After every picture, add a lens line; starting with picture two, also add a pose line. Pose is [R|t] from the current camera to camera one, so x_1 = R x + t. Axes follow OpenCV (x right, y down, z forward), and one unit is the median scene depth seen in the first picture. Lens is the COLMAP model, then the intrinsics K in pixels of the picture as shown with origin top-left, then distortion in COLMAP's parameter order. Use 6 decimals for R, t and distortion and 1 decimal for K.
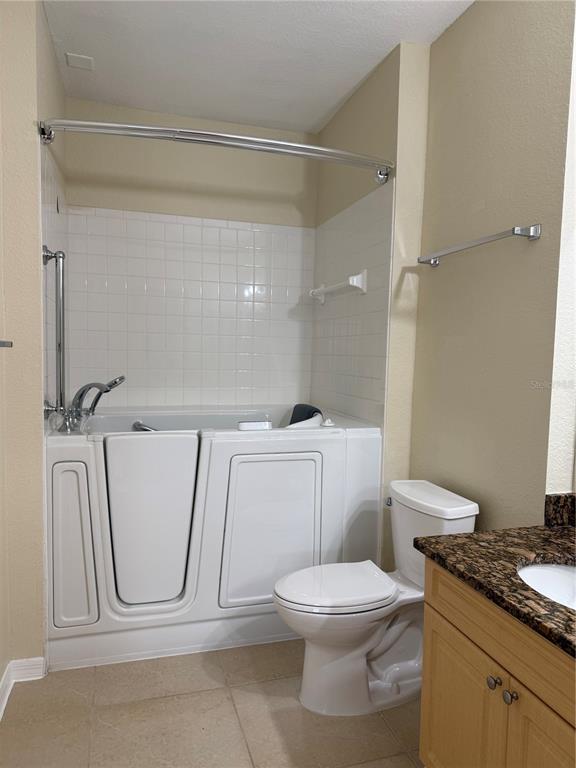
lens RADIAL K [[542.3, 0, 288.0], [0, 542.3, 388.2], [0, 0, 1]] dist [0.051401, -0.064685]
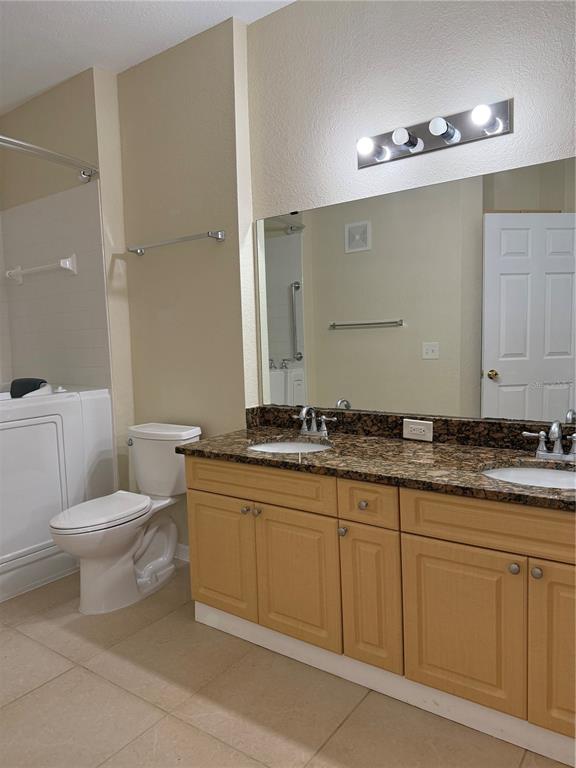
lens RADIAL K [[542.3, 0, 290.7], [0, 542.3, 385.9], [0, 0, 1]] dist [0.051401, -0.064685]
pose [[0.794459, -0.104488, 0.598262, -0.246050], [0.092328, 0.994418, 0.051072, 0.047170], [-0.600258, 0.014662, 0.799672, -0.219077]]
